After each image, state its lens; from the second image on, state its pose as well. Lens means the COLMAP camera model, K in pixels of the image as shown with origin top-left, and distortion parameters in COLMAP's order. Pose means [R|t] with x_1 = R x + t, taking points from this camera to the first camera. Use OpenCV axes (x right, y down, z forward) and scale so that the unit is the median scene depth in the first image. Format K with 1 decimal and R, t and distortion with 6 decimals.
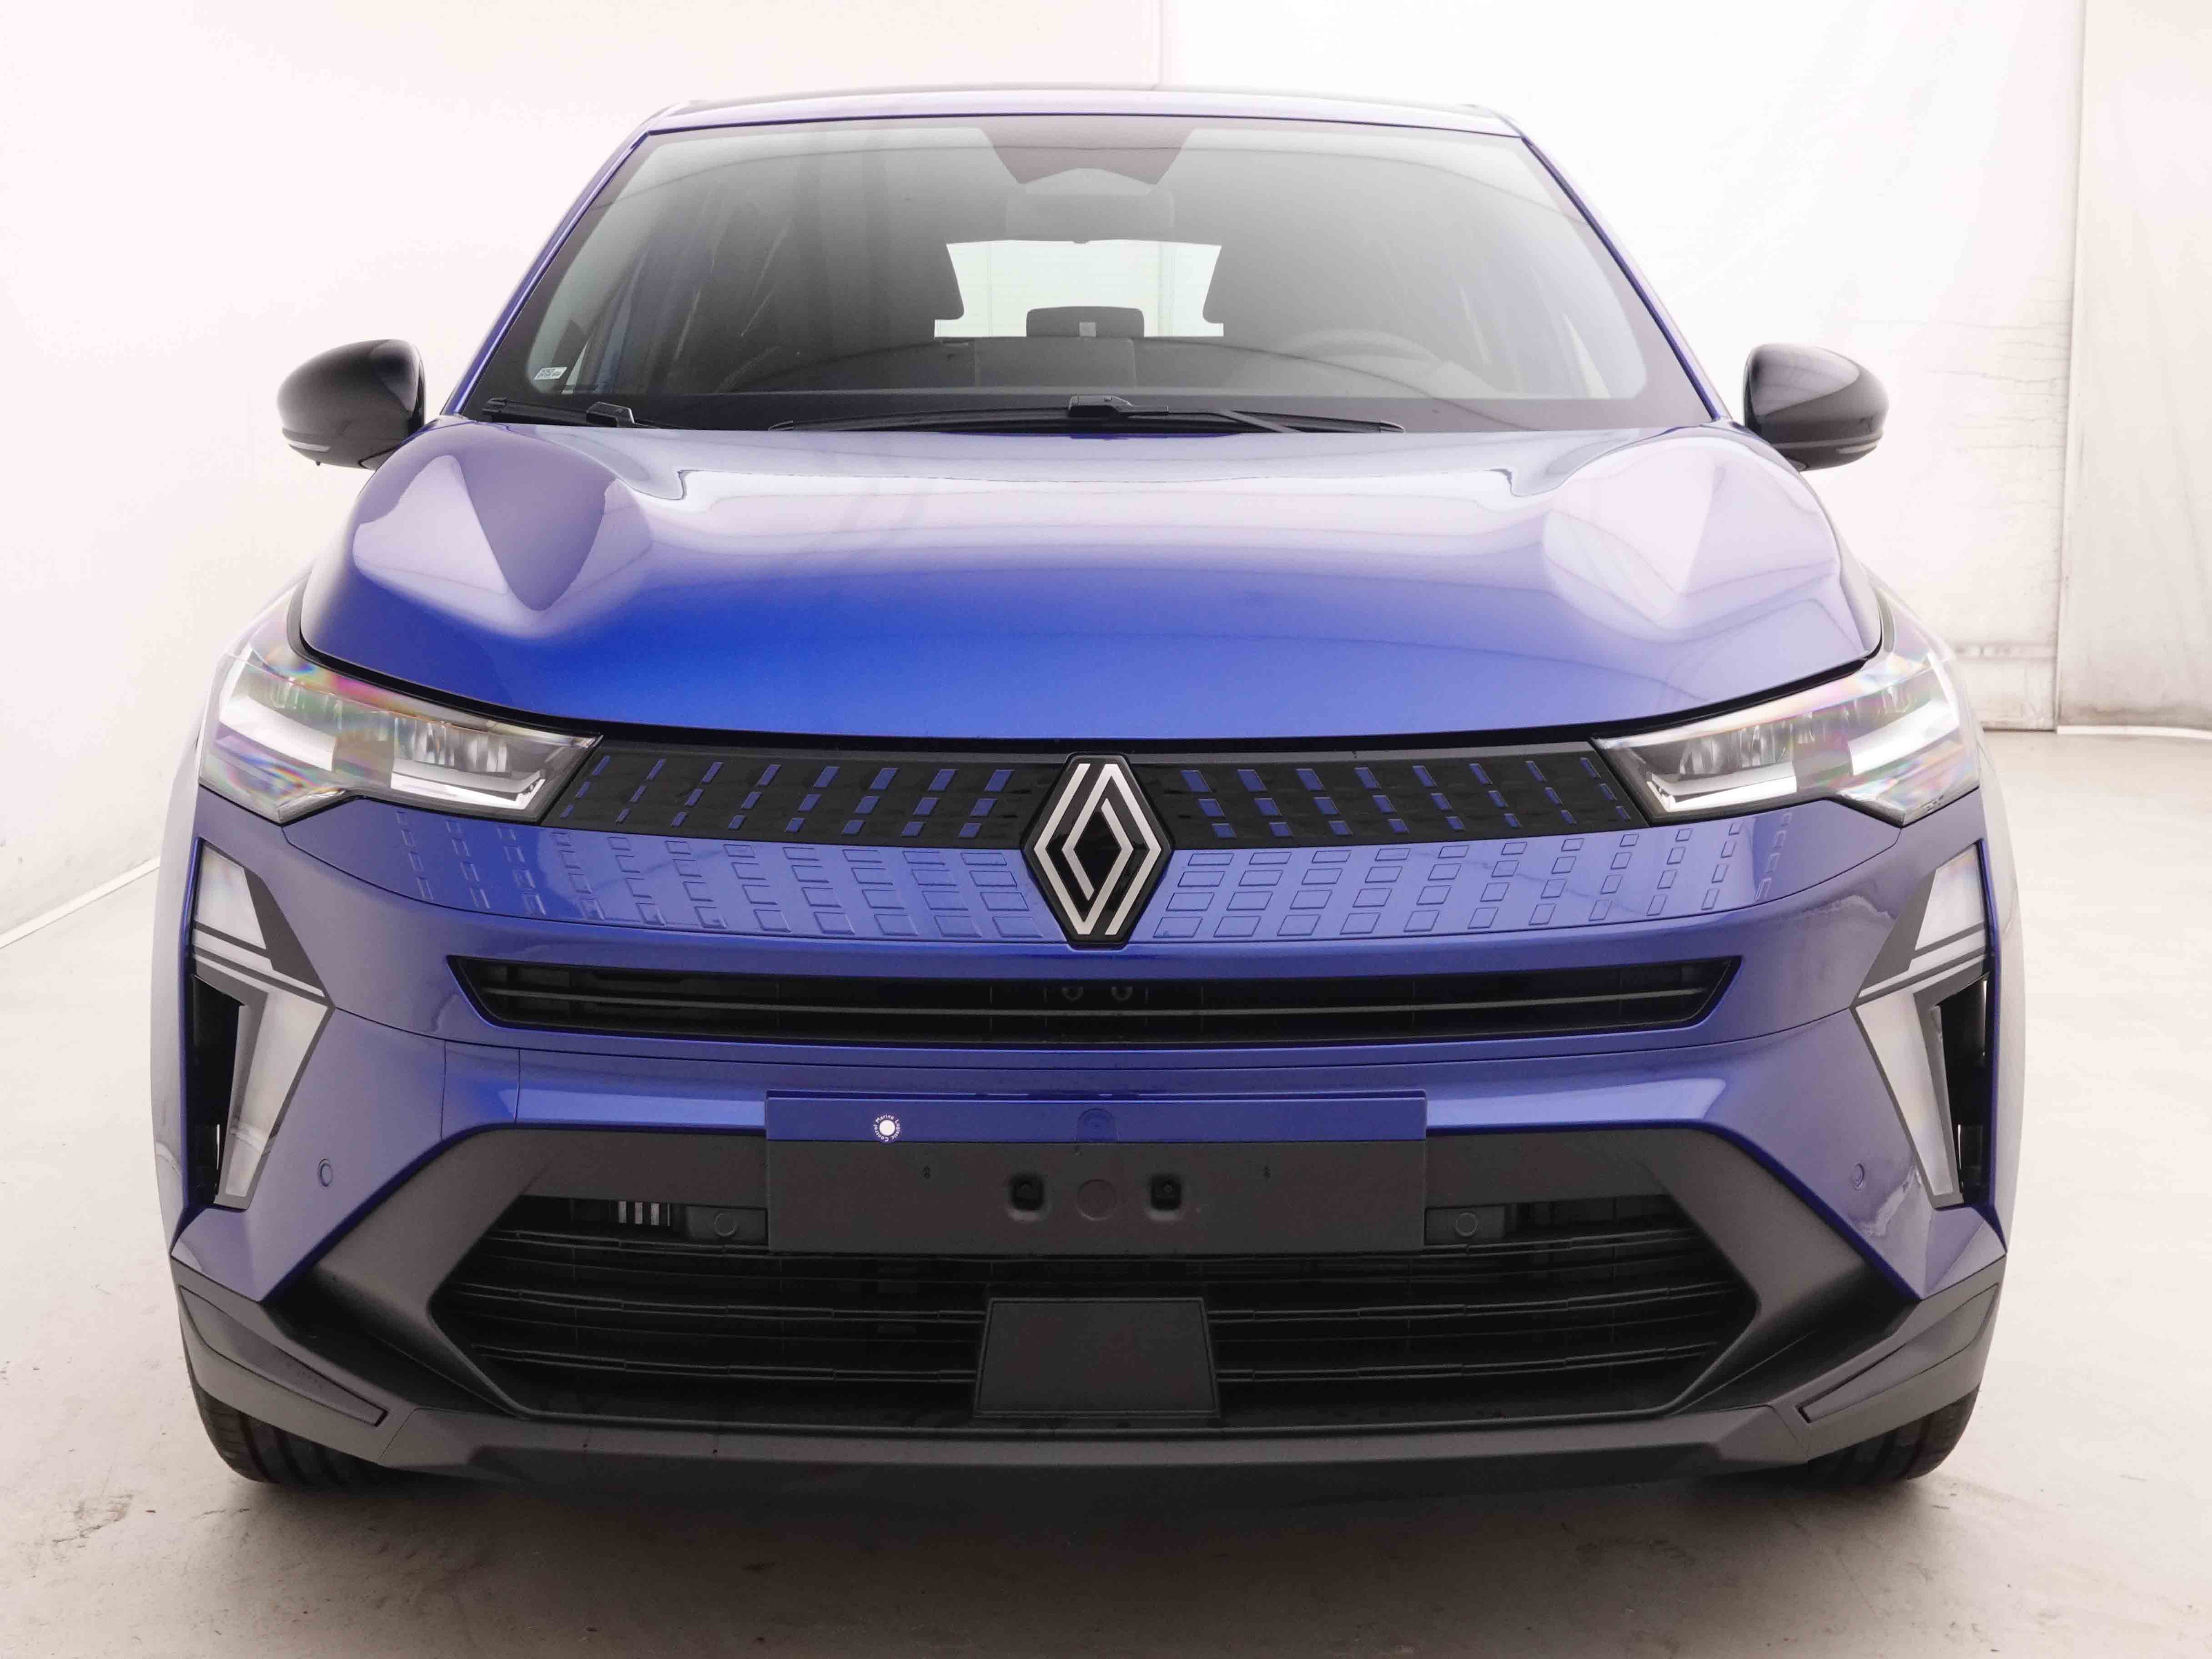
lens RADIAL K [[3204.9, 0, 1105.5], [0, 3204.9, 832.6], [0, 0, 1]] dist [-0.007200, 0.000000]
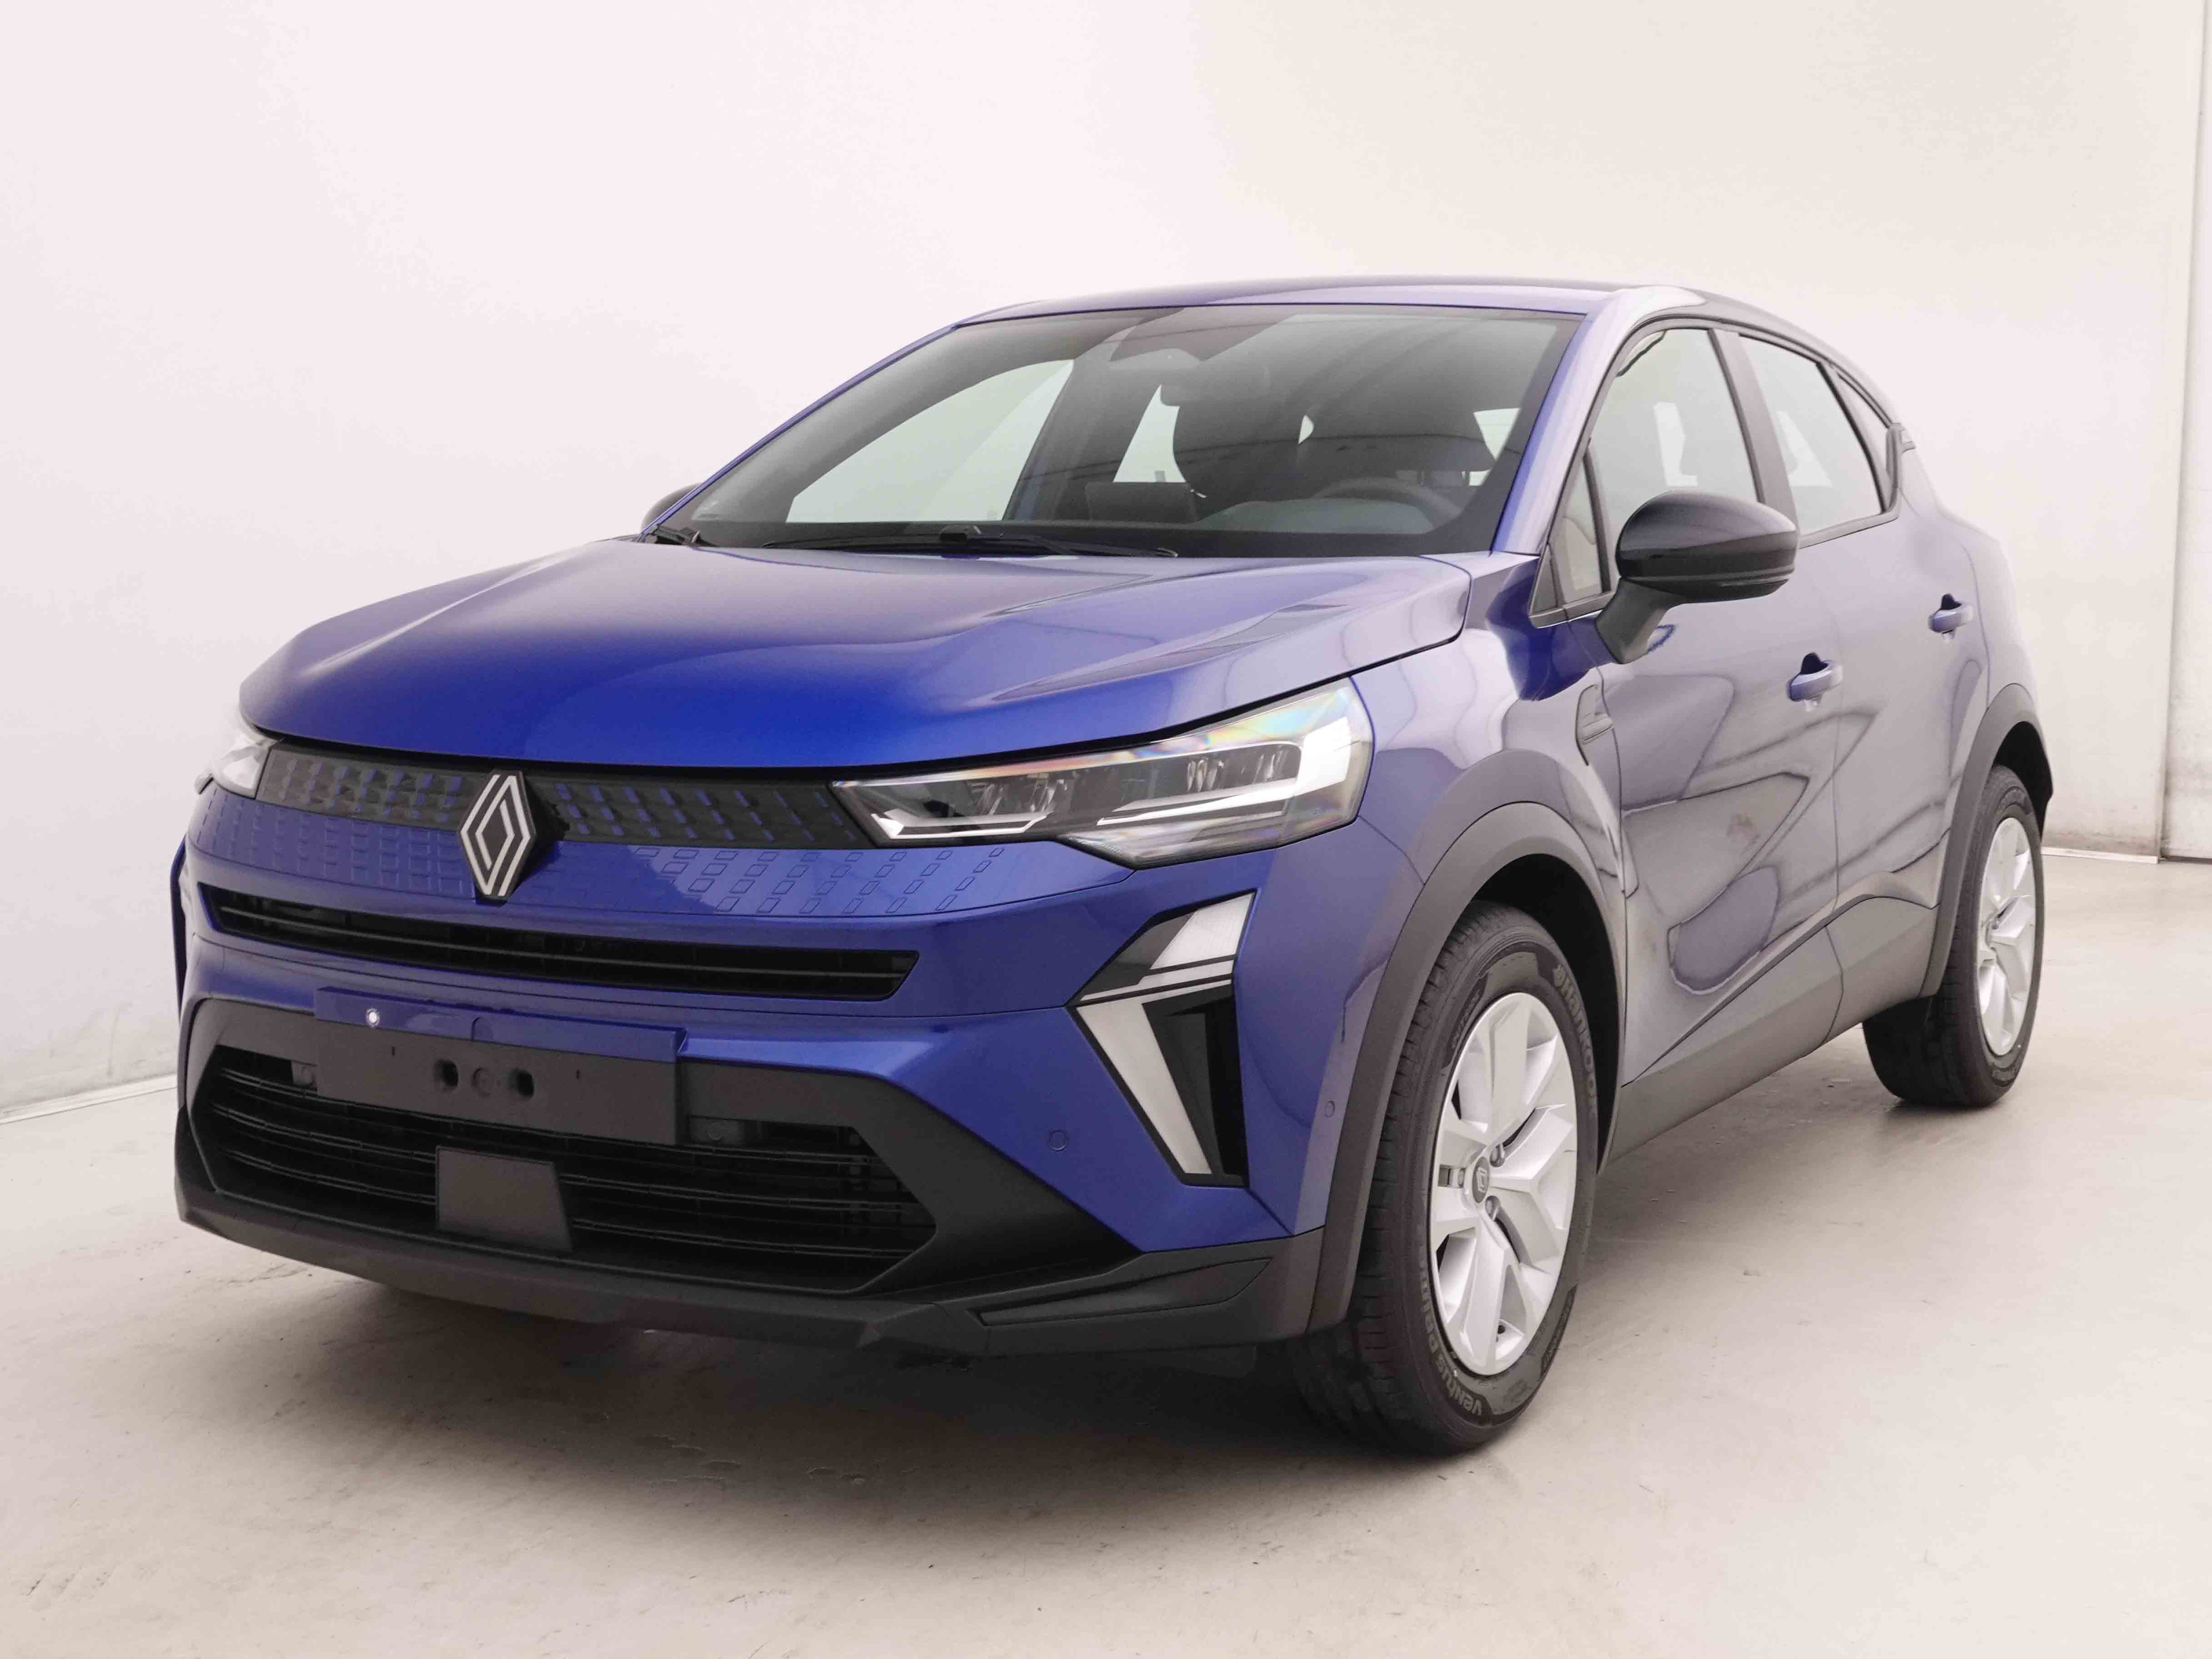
lens RADIAL K [[2785.6, 0, 1107.0], [0, 2785.6, 827.4], [0, 0, 1]] dist [0.006527, 0.000000]
pose [[0.889895, 0.063186, -0.451769, 0.775225], [-0.078991, 0.996744, -0.016187, 0.000392], [0.449275, 0.050090, 0.891988, 0.020729]]
